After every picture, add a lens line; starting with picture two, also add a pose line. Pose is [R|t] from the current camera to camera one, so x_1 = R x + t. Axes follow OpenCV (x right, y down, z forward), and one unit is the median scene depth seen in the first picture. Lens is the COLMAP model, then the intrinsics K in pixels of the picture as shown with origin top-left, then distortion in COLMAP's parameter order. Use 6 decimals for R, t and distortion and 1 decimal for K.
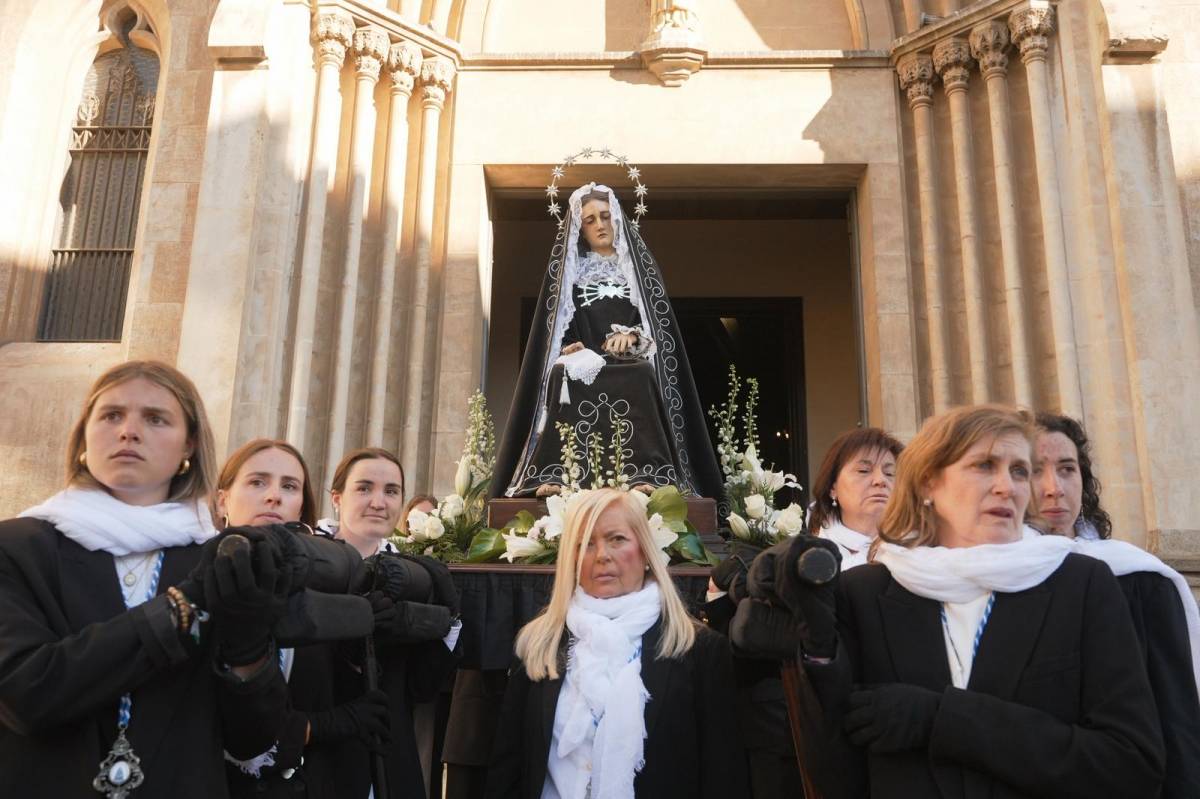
lens RADIAL K [[969.1, 0, 600.0], [0, 969.1, 399.5], [0, 0, 1]] dist [-0.008086, 0.005174]
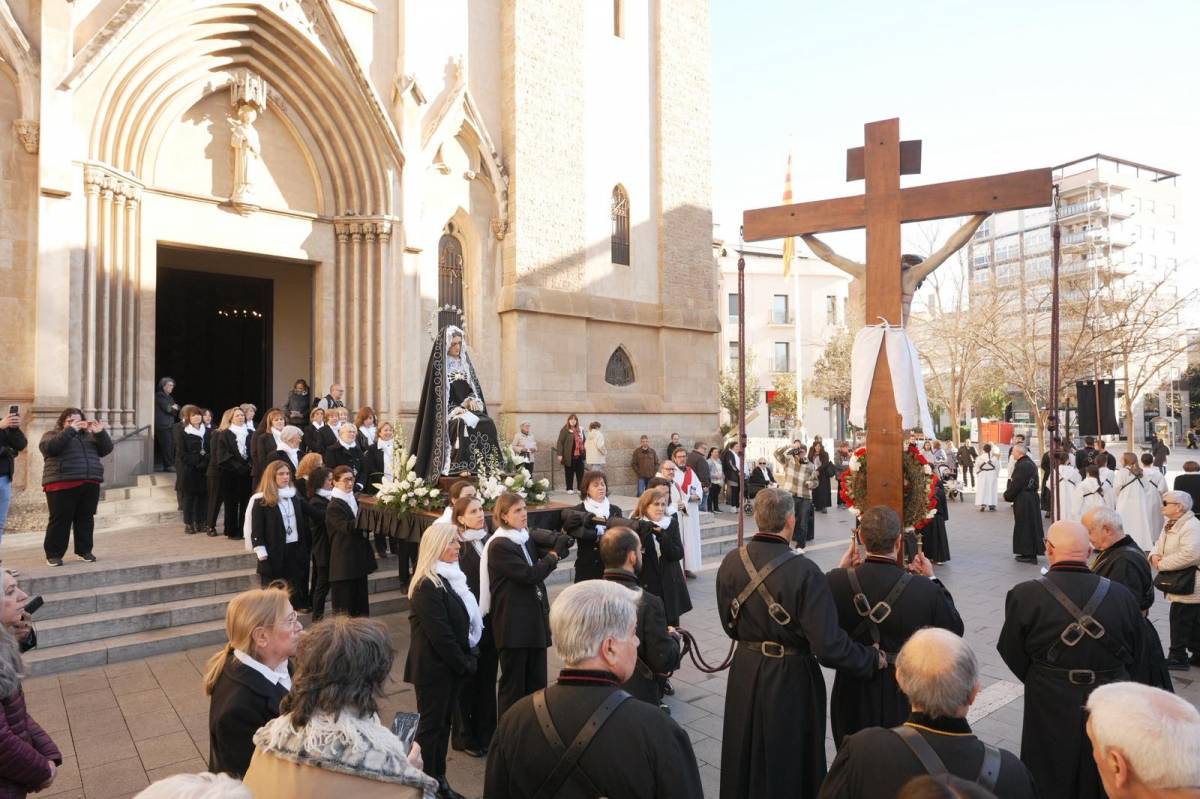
lens RADIAL K [[908.9, 0, 600.0], [0, 908.9, 399.5], [0, 0, 1]] dist [0.005087, 0.003516]
pose [[0.772857, -0.009802, 0.634504, -0.724723], [-0.131020, 0.975872, 0.174664, -0.411772], [-0.620907, -0.218123, 0.752926, -1.441297]]
